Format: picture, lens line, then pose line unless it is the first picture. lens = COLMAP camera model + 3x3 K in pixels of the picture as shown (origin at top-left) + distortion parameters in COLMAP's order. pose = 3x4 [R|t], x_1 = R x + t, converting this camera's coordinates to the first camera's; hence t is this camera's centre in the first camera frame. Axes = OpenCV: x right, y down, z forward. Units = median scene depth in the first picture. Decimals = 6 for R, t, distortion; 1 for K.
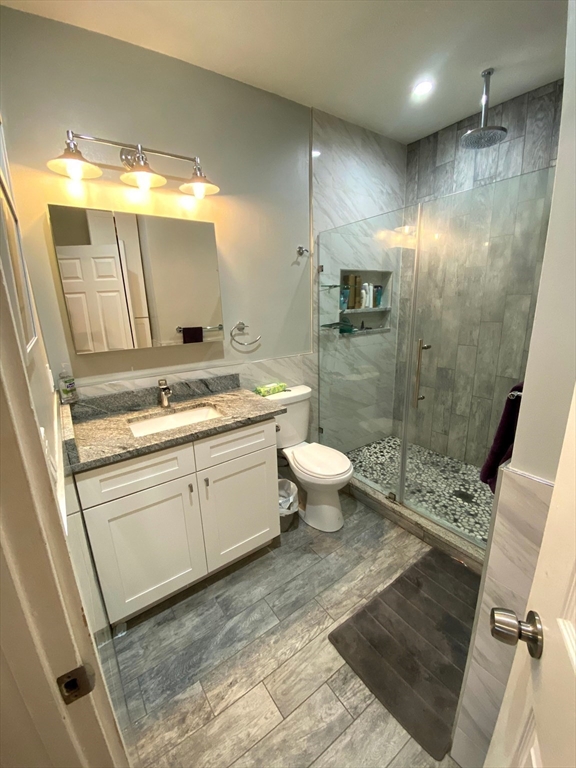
lens RADIAL K [[310.9, 0, 288.0], [0, 310.9, 384.0], [0, 0, 1]] dist [0.039416, -0.035519]
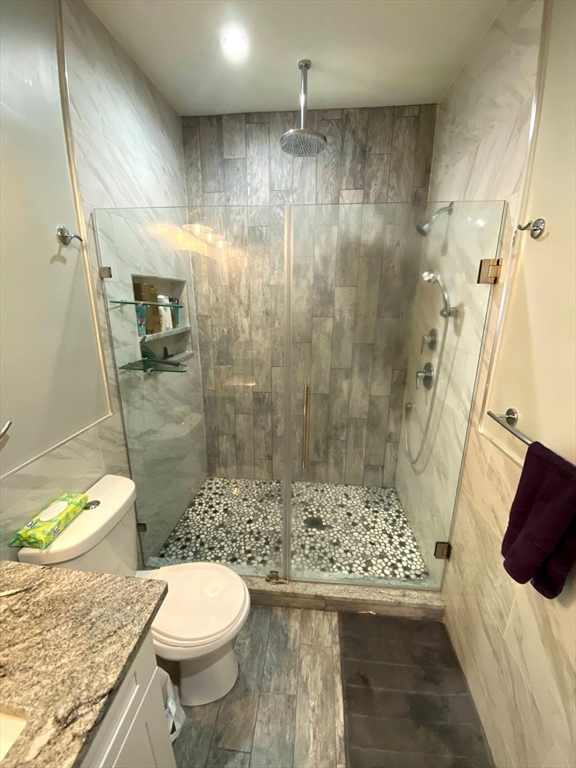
lens RADIAL K [[310.9, 0, 288.0], [0, 310.9, 384.0], [0, 0, 1]] dist [0.039416, -0.035519]
pose [[0.665316, -0.169990, 0.726951, -0.119410], [0.161828, 0.983418, 0.081855, -0.151195], [-0.728811, 0.063182, 0.681793, 0.353431]]
